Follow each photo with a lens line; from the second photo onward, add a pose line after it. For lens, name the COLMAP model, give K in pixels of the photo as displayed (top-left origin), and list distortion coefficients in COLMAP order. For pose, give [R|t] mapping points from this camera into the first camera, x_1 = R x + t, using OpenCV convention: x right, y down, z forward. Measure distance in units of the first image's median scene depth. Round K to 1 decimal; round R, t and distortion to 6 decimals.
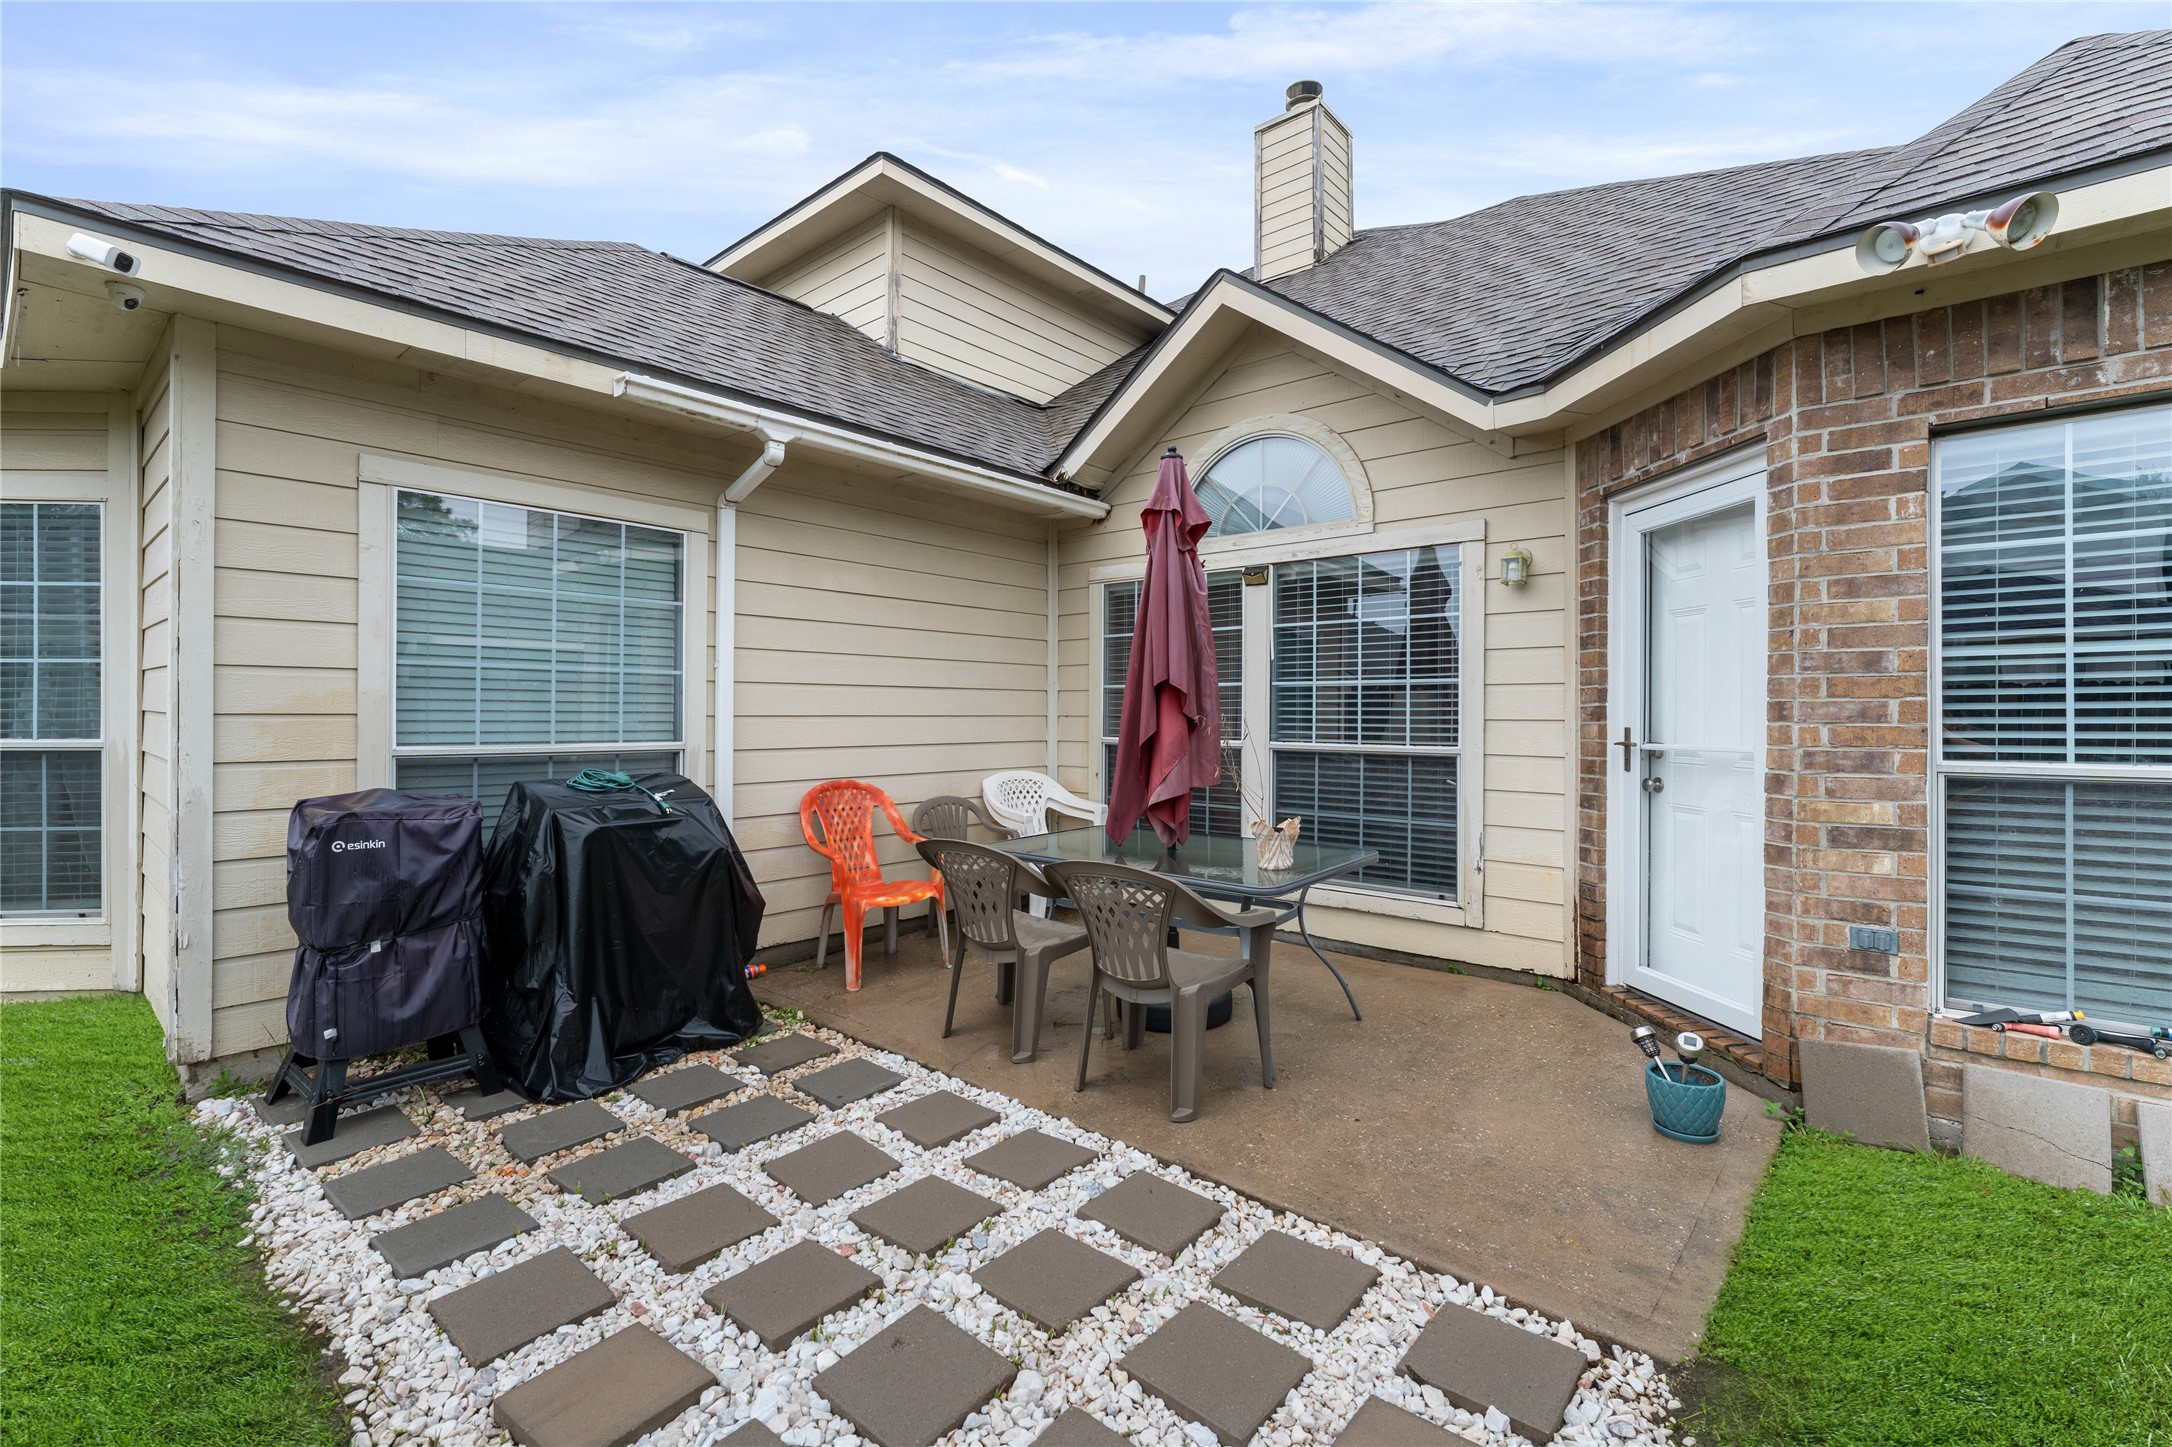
lens RADIAL K [[964.5, 0, 1085.1], [0, 964.5, 710.1], [0, 0, 1]] dist [0.000679, -0.000058]
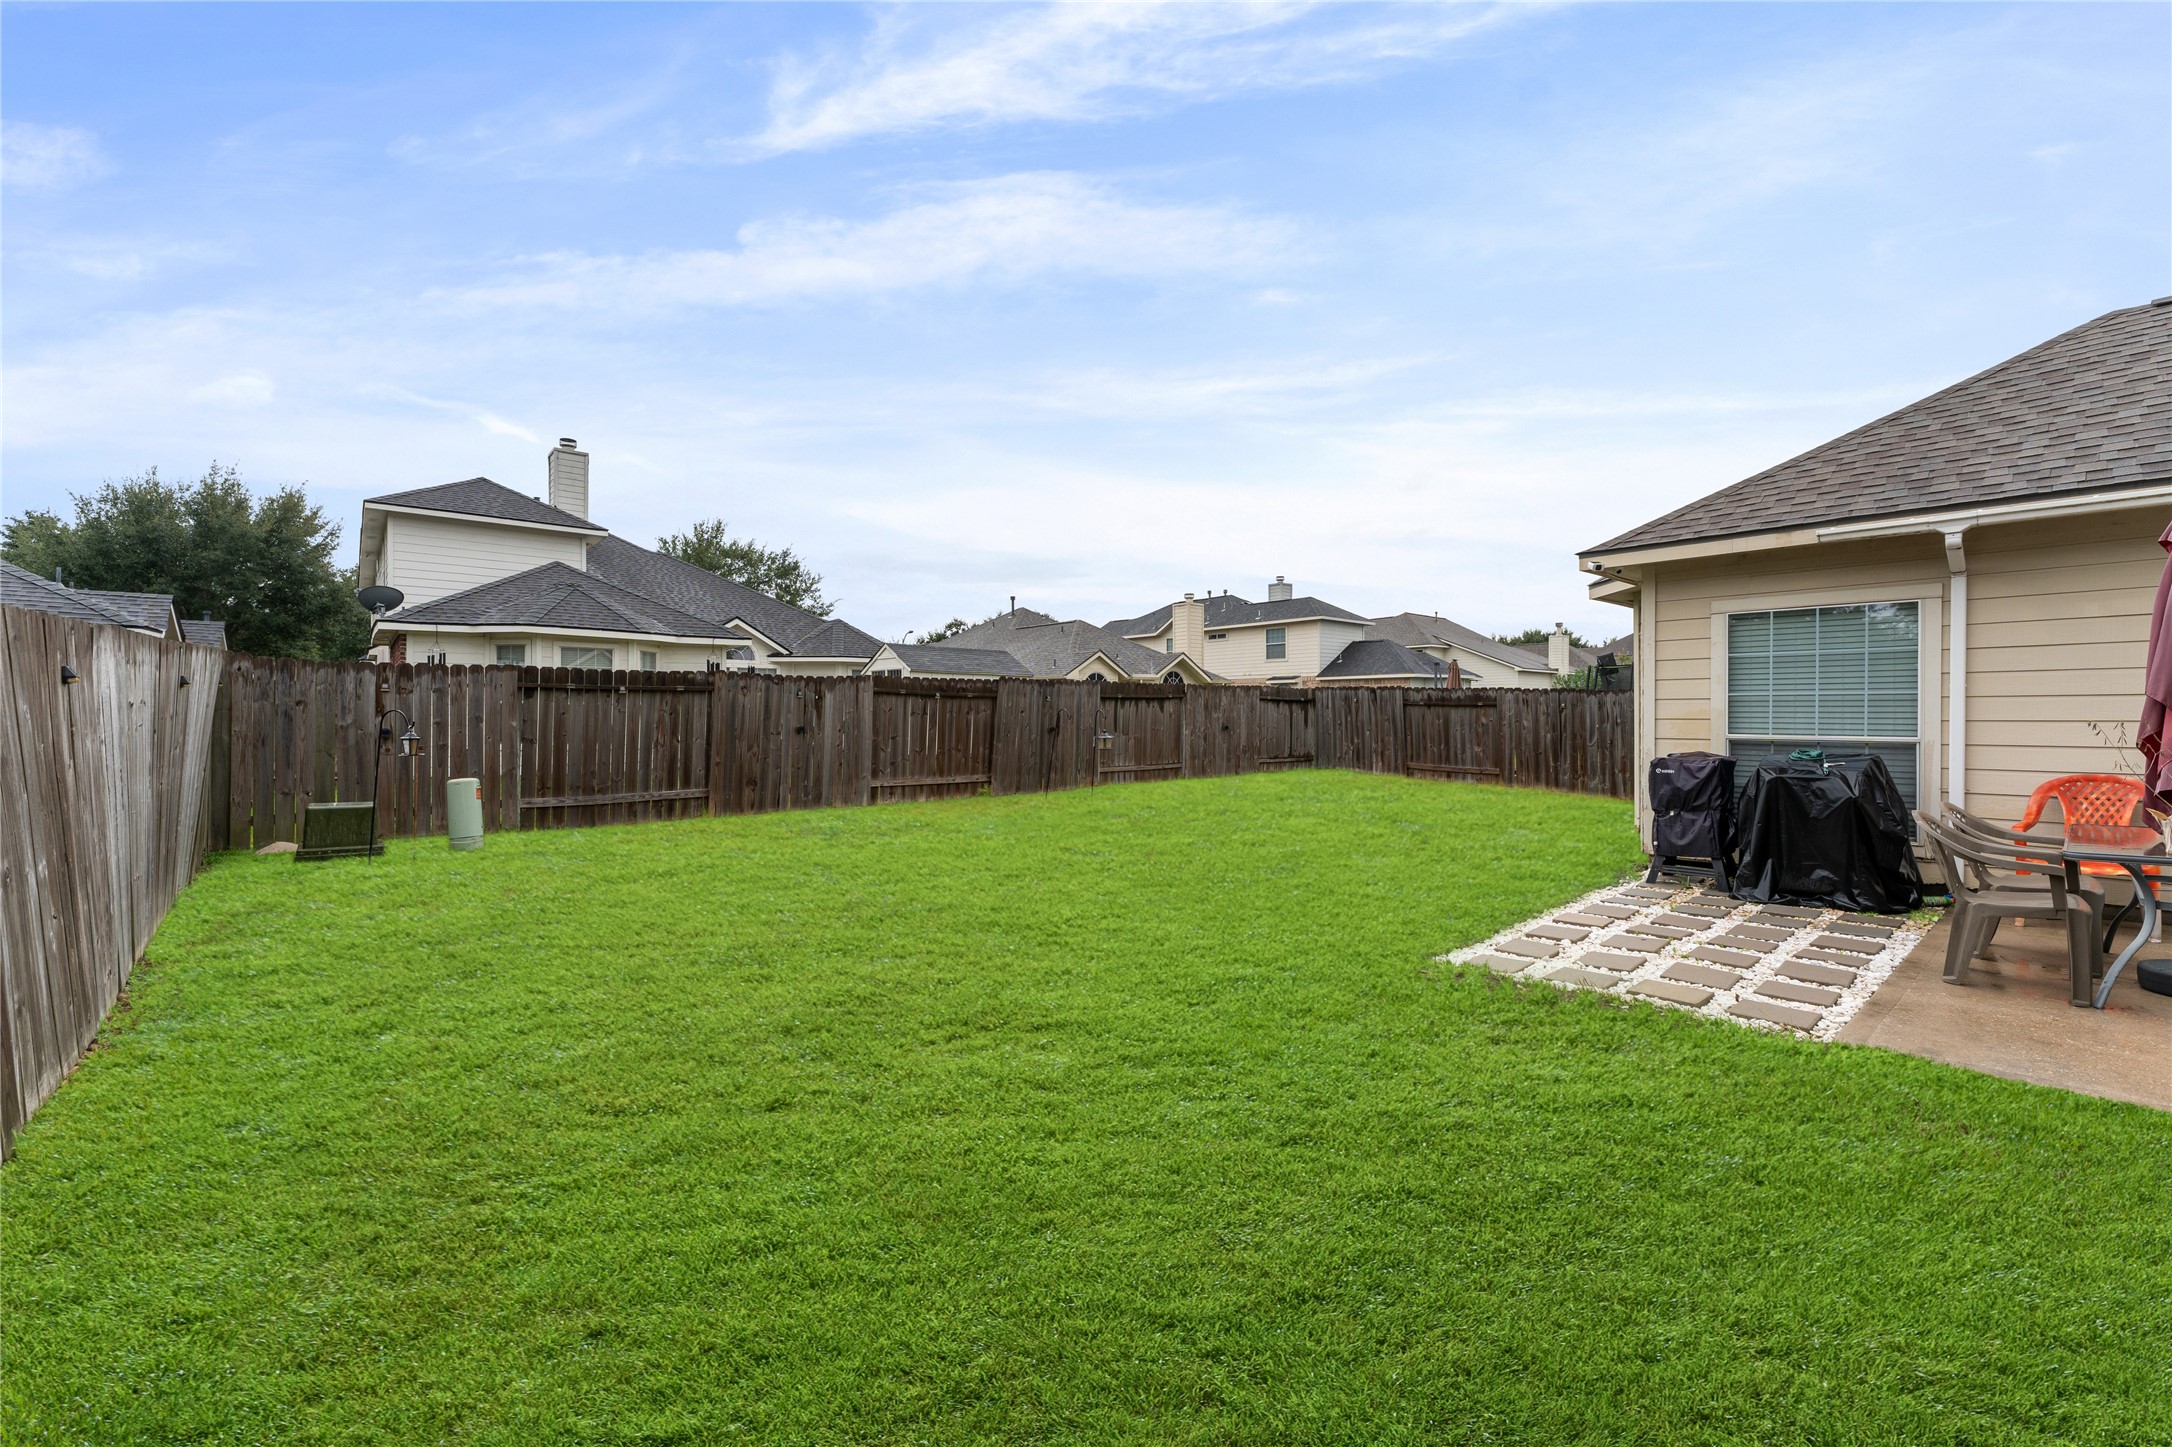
lens RADIAL K [[865.6, 0, 1073.2], [0, 865.6, 704.9], [0, 0, 1]] dist [-0.001746, -0.000598]
pose [[-0.170941, -0.015494, -0.985159, 1.124638], [0.001977, 0.999869, -0.016068, 0.000703], [0.985279, -0.004695, -0.170888, -0.082984]]
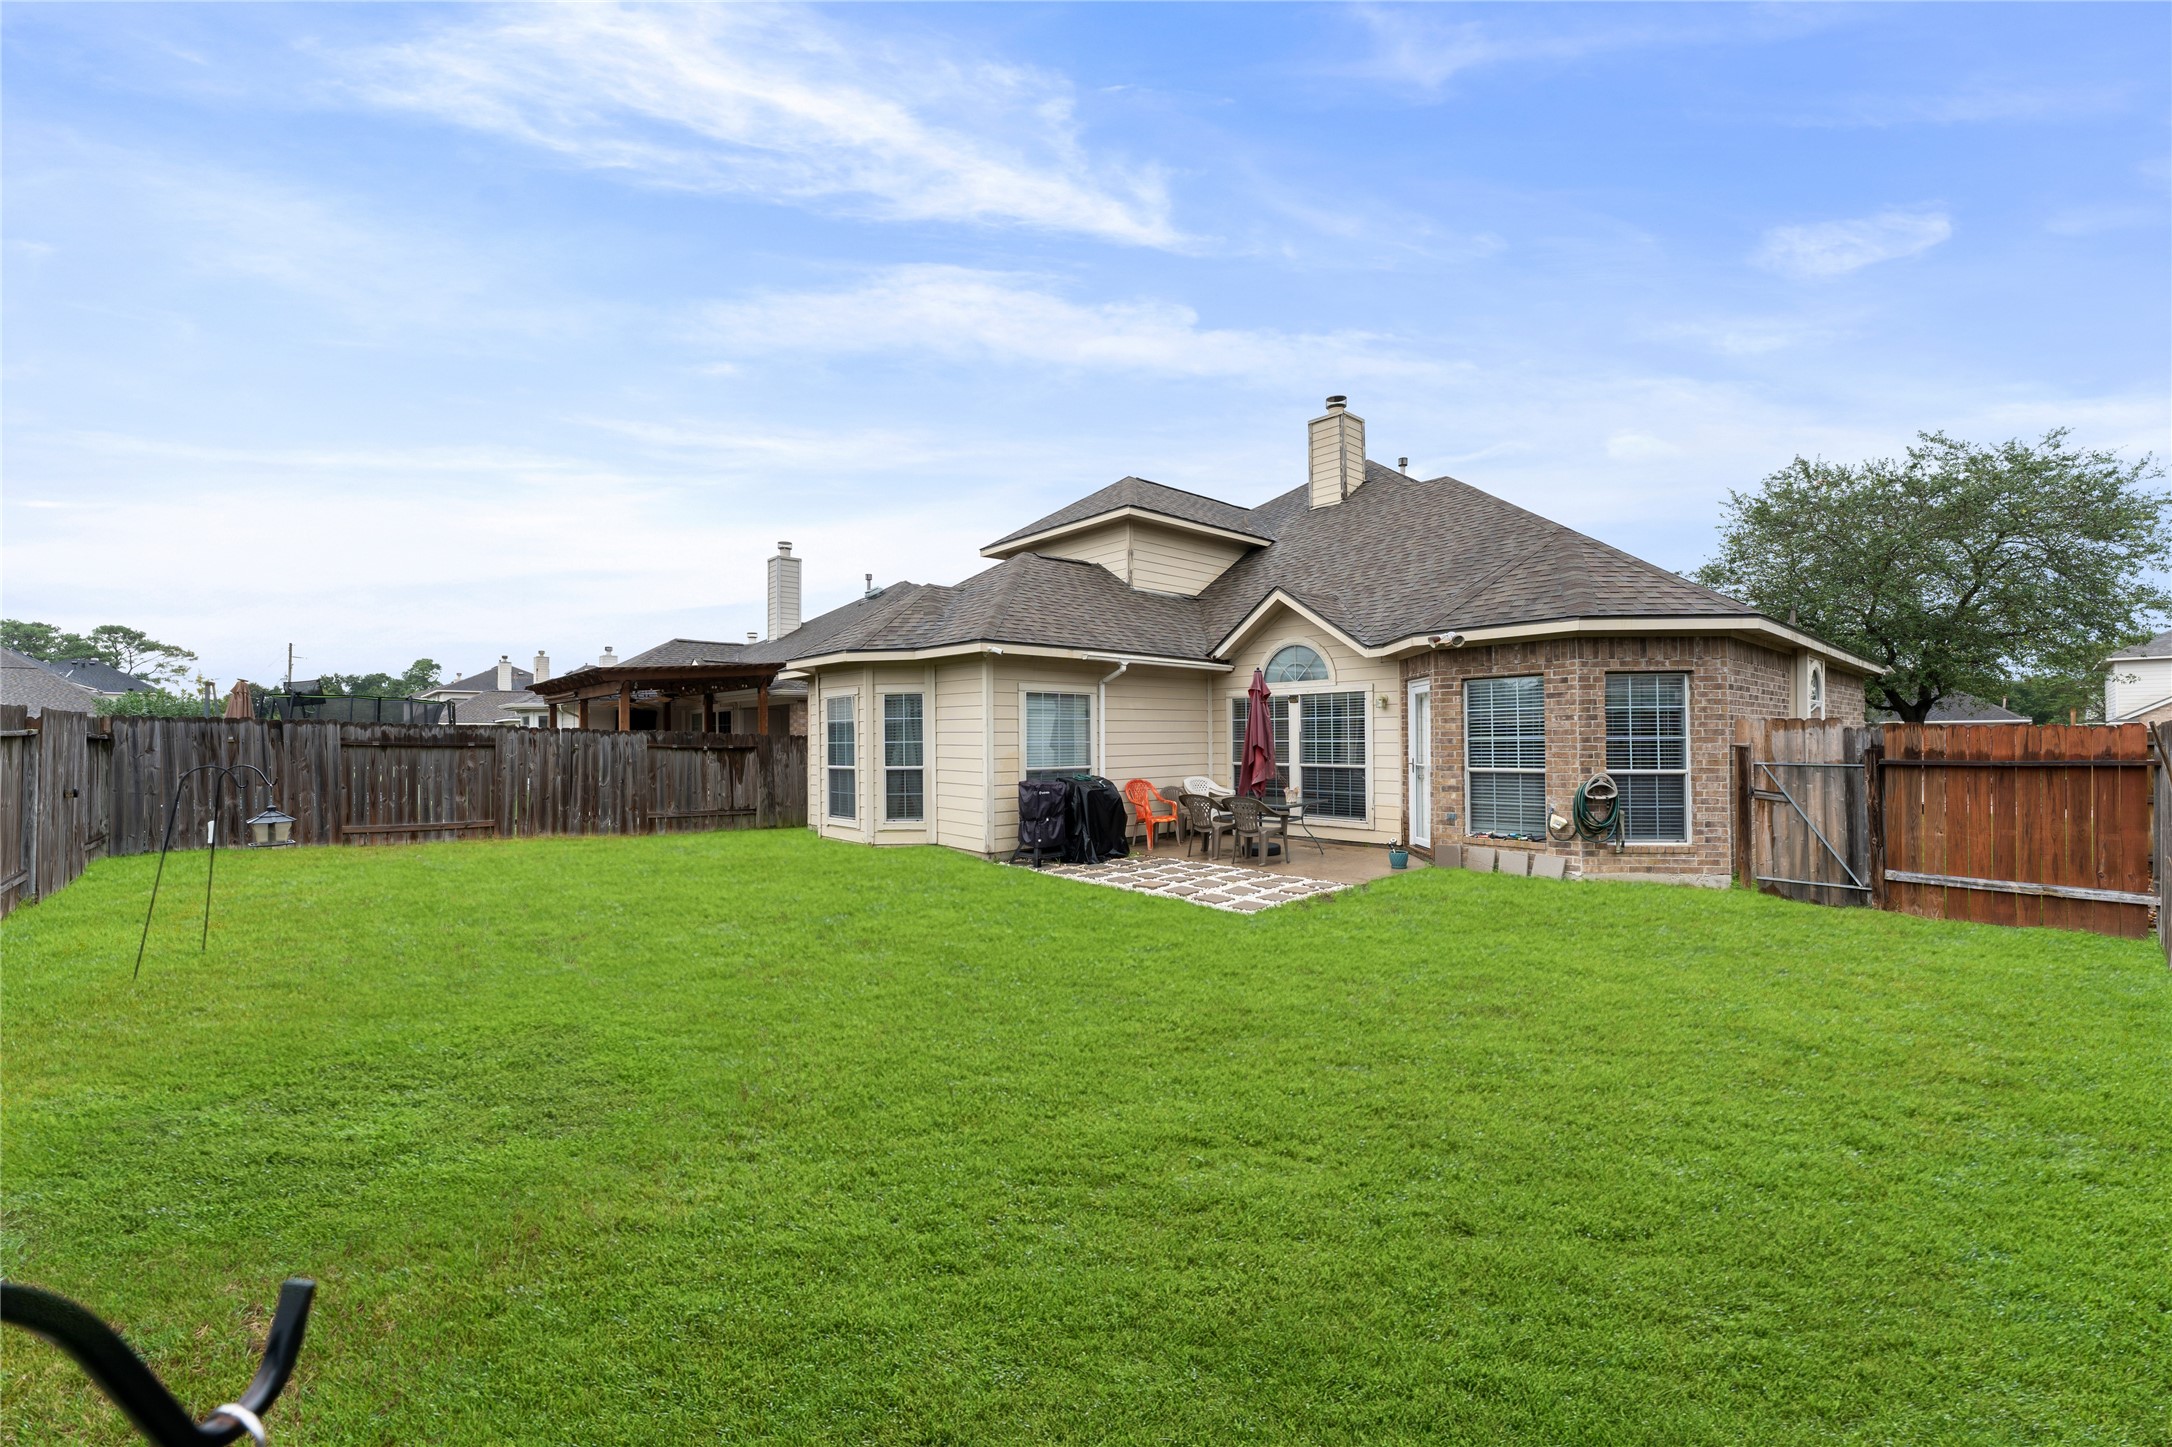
lens RADIAL K [[865.6, 0, 1080.0], [0, 865.6, 740.6], [0, 0, 1]] dist [-0.001746, -0.000598]
pose [[0.991401, -0.011478, -0.130353, -0.101419], [0.012248, 0.999912, 0.005105, -0.055237], [0.130283, -0.006658, 0.991455, -1.582594]]
